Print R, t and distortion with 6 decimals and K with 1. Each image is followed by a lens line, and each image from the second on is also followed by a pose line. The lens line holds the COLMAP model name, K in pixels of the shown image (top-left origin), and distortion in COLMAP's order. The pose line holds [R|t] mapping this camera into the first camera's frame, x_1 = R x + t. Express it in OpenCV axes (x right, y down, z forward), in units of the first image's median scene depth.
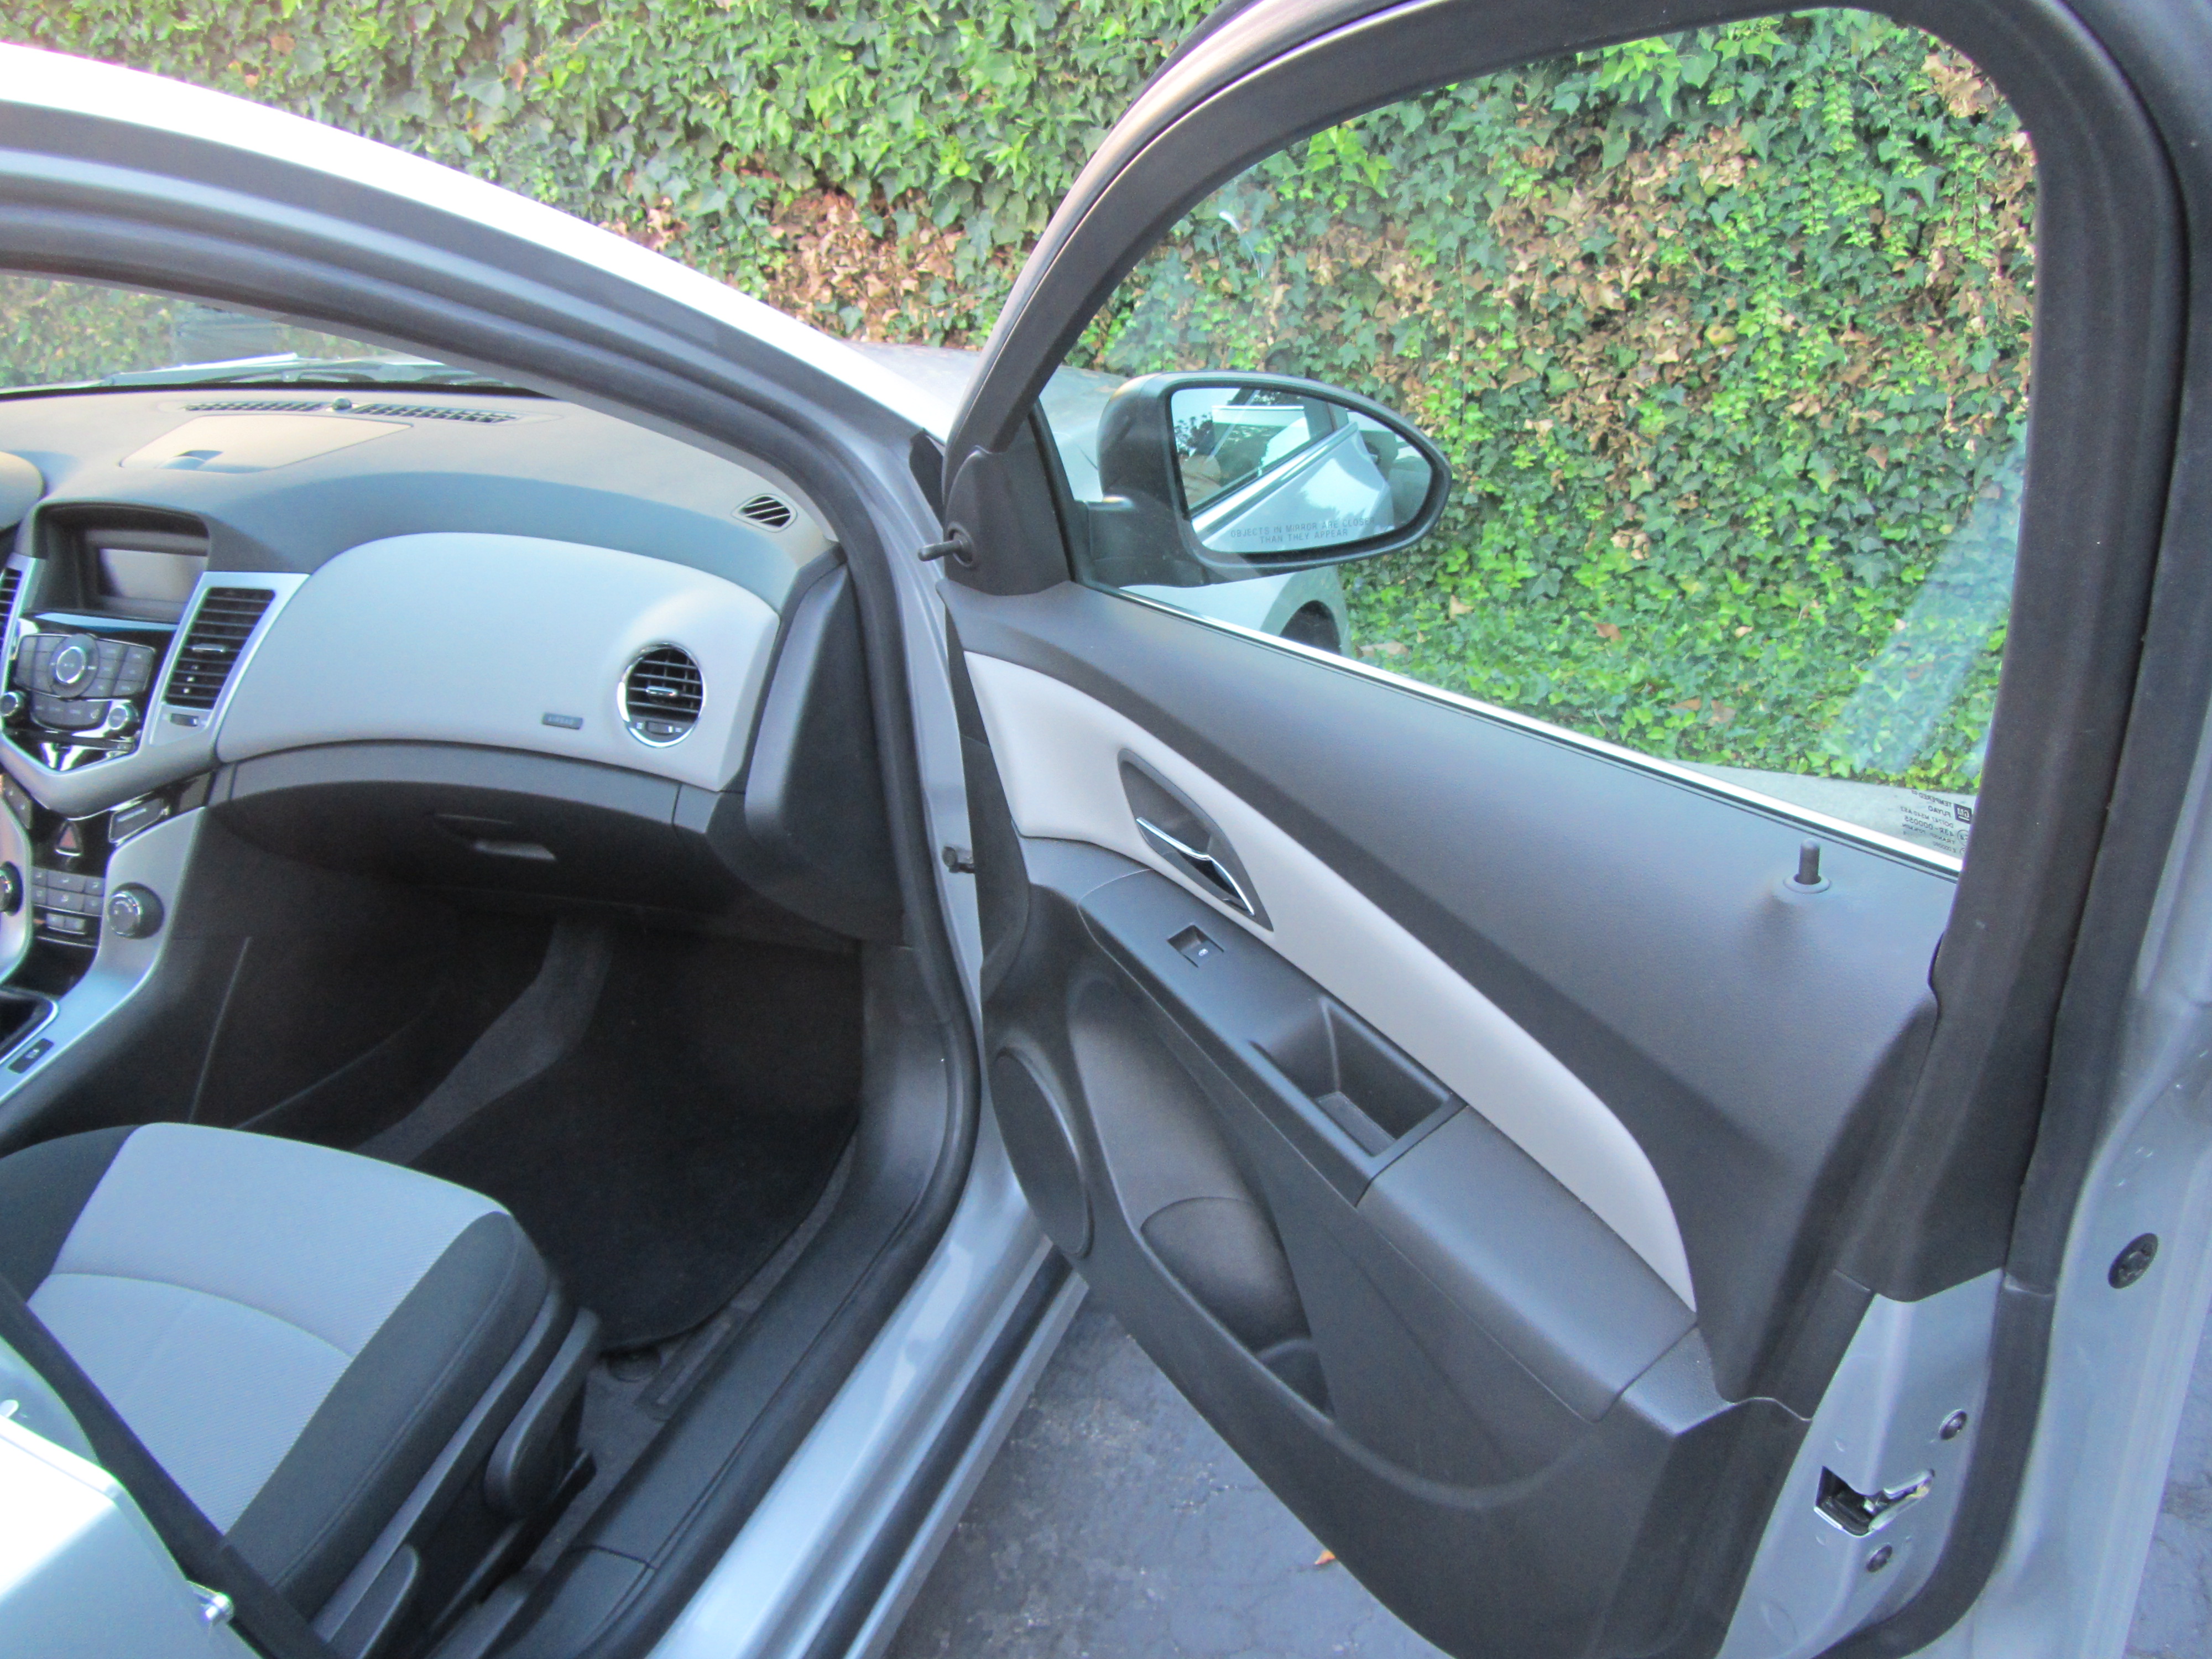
lens RADIAL K [[1862.0, 0, 1094.2], [0, 1862.0, 828.9], [0, 0, 1]] dist [-0.062833, 0.017981]
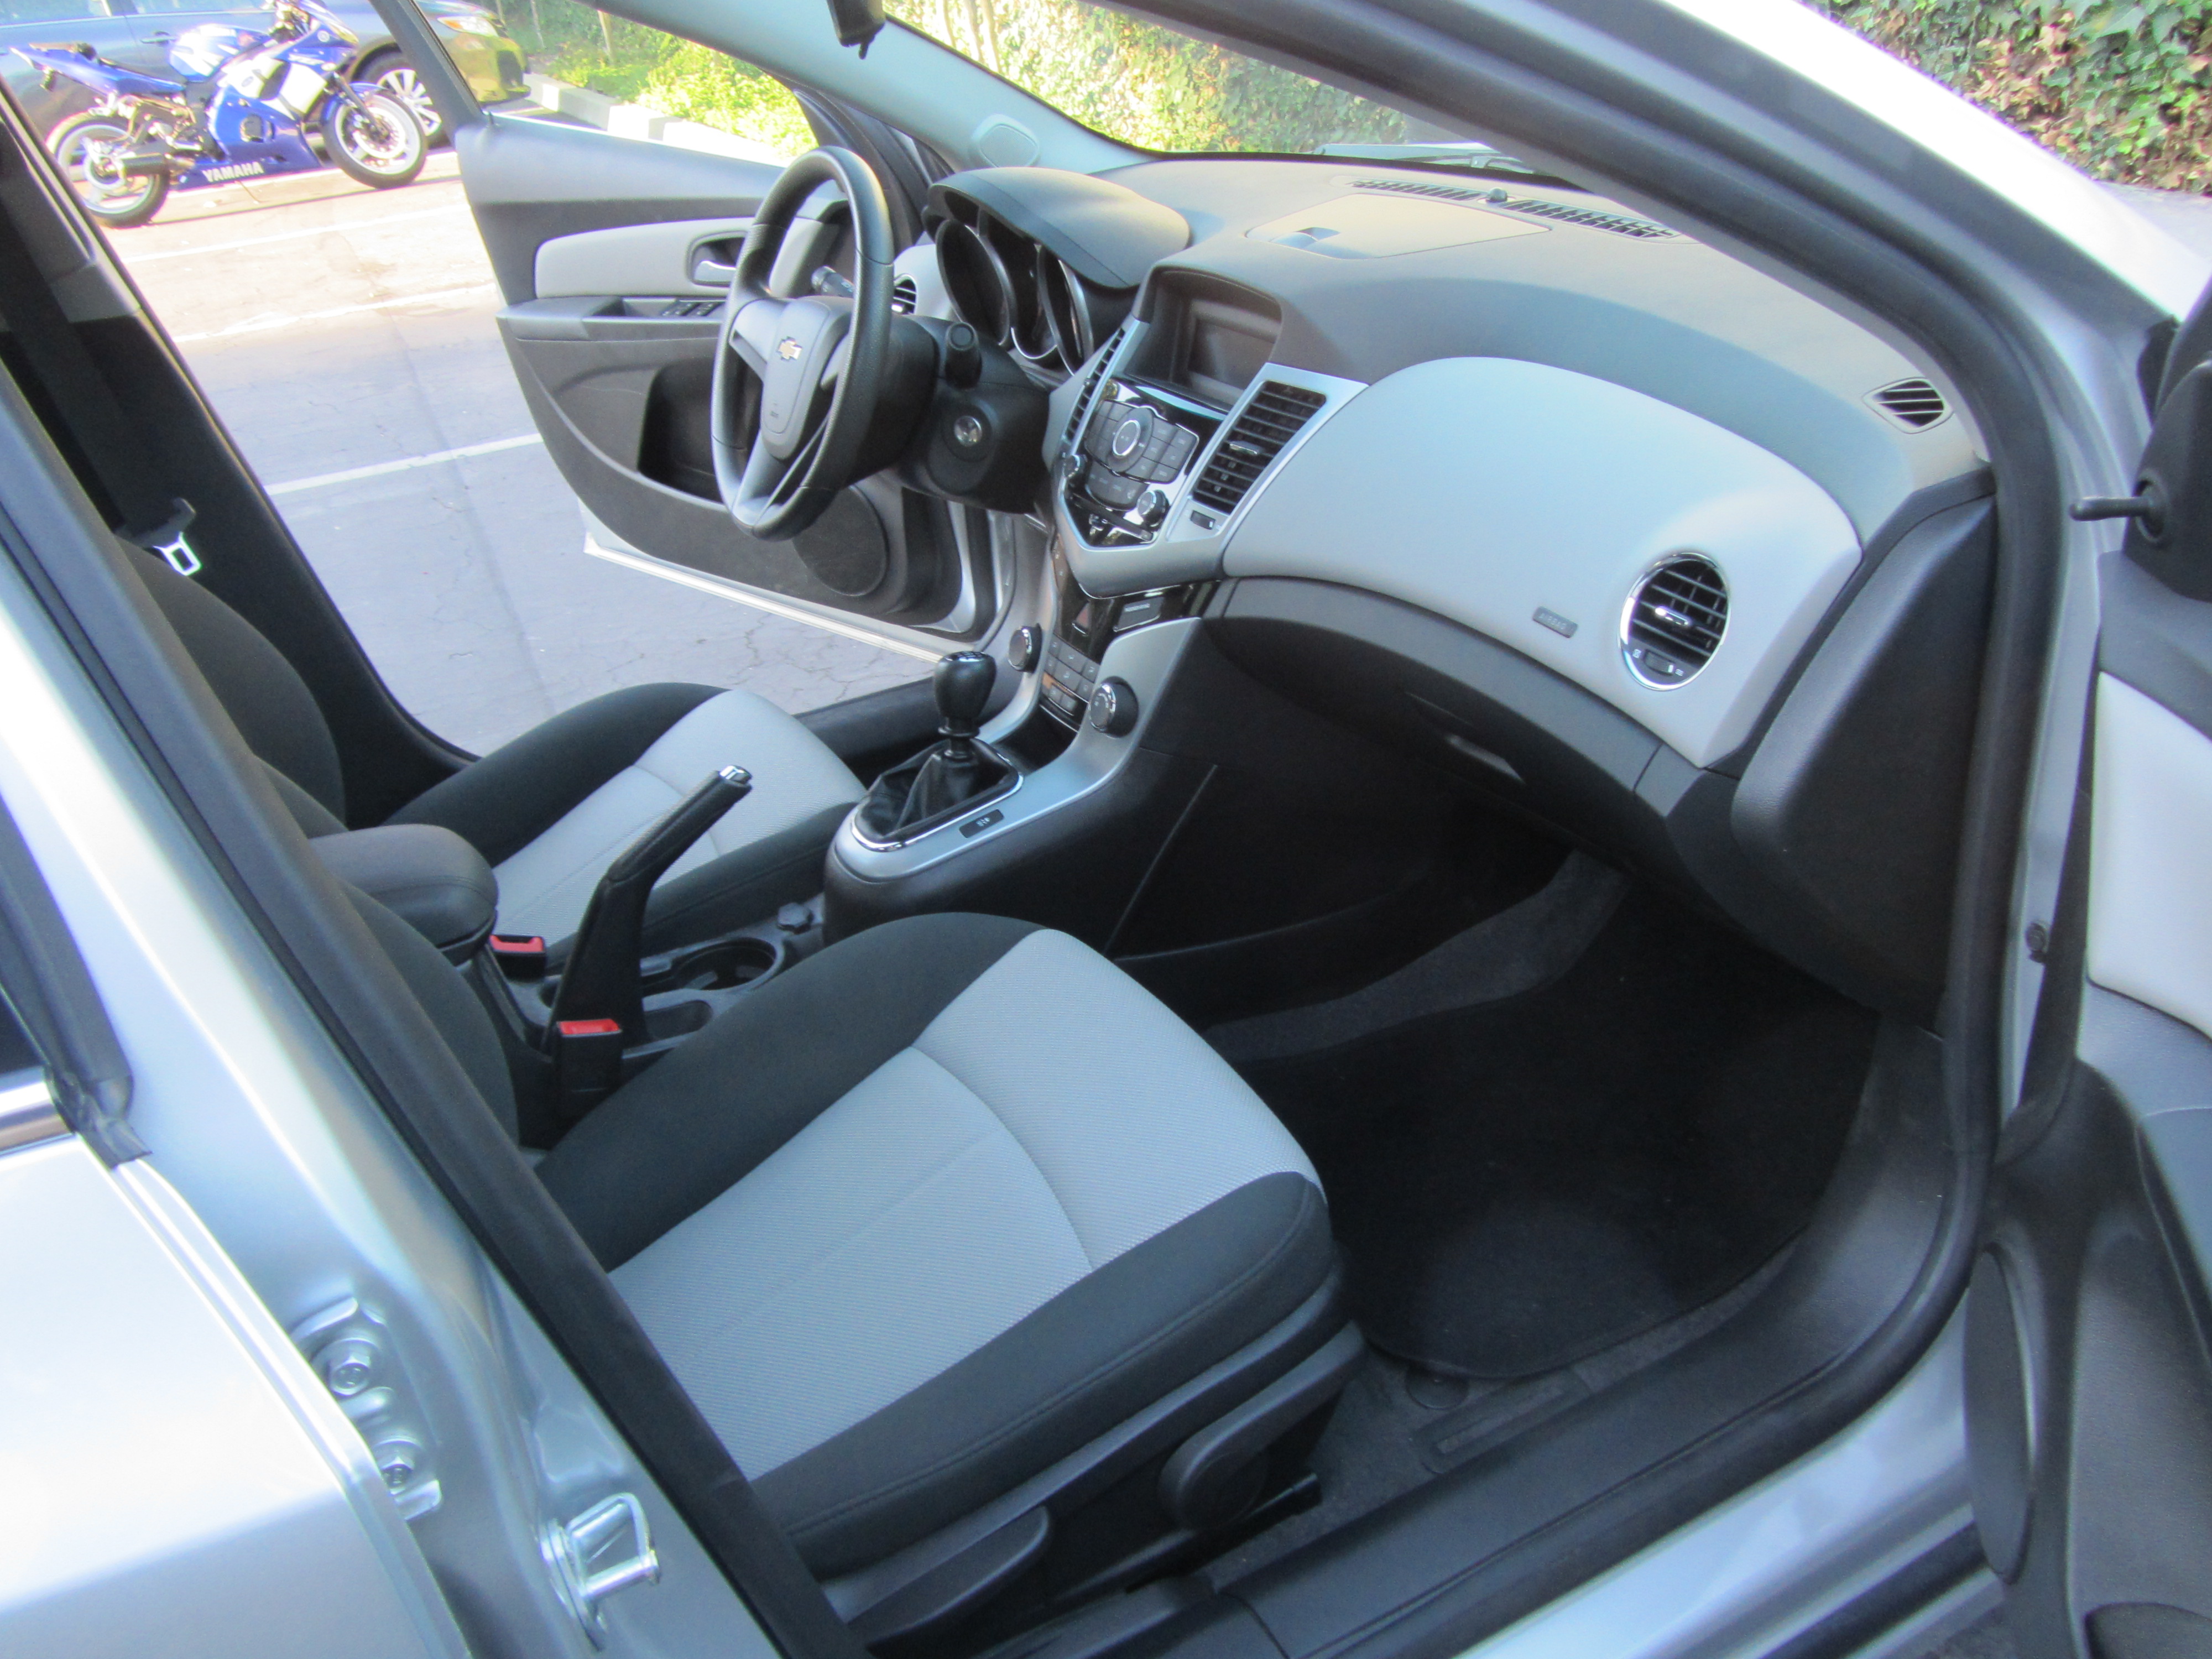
lens RADIAL K [[1862.0, 0, 1016.4], [0, 1862.0, 835.2], [0, 0, 1]] dist [-0.062833, 0.017981]
pose [[0.746808, 0.295778, -0.595645, 0.032748], [-0.239903, 0.955164, 0.173518, -0.047616], [0.620261, 0.013313, 0.784282, 0.218069]]
